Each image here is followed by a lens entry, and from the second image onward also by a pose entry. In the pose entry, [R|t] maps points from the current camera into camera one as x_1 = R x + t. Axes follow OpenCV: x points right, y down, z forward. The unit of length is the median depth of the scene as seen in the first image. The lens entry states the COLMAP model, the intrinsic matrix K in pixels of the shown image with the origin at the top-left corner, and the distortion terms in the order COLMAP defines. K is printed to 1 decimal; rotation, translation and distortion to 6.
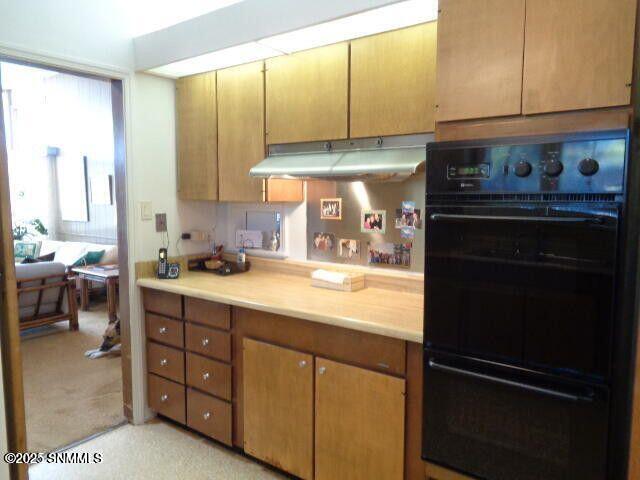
lens RADIAL K [[482.2, 0, 320.0], [0, 482.2, 240.0], [0, 0, 1]] dist [0.009428, 0.005264]
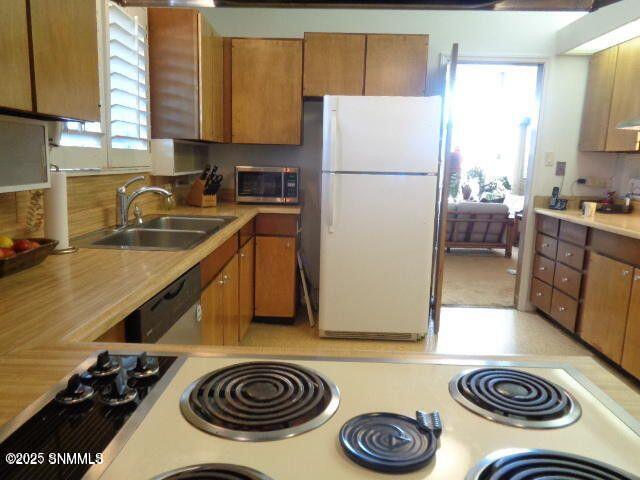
lens RADIAL K [[482.2, 0, 320.0], [0, 482.2, 240.0], [0, 0, 1]] dist [0.009428, 0.005264]
pose [[0.591057, 0.150694, -0.792429, 0.365467], [-0.107390, 0.988350, 0.107852, 0.086169], [0.799449, 0.021352, 0.600354, -0.323415]]
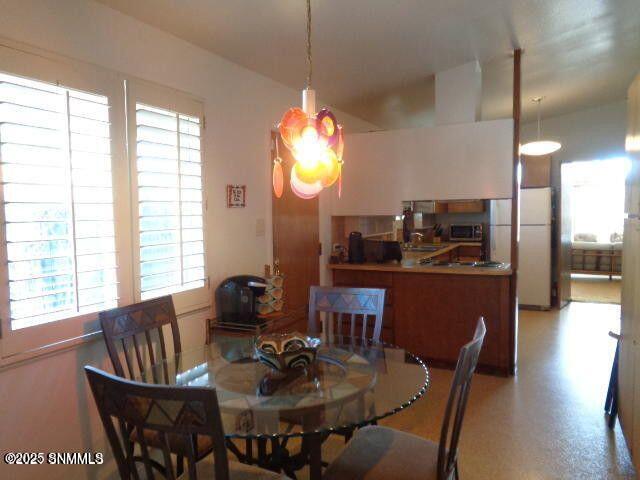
lens RADIAL K [[482.2, 0, 320.0], [0, 482.2, 240.0], [0, 0, 1]] dist [0.009428, 0.005264]
pose [[0.187015, 0.057954, -0.980646, 2.410443], [-0.083467, 0.995586, 0.042919, 0.093559], [0.978805, 0.073825, 0.191027, -1.290116]]
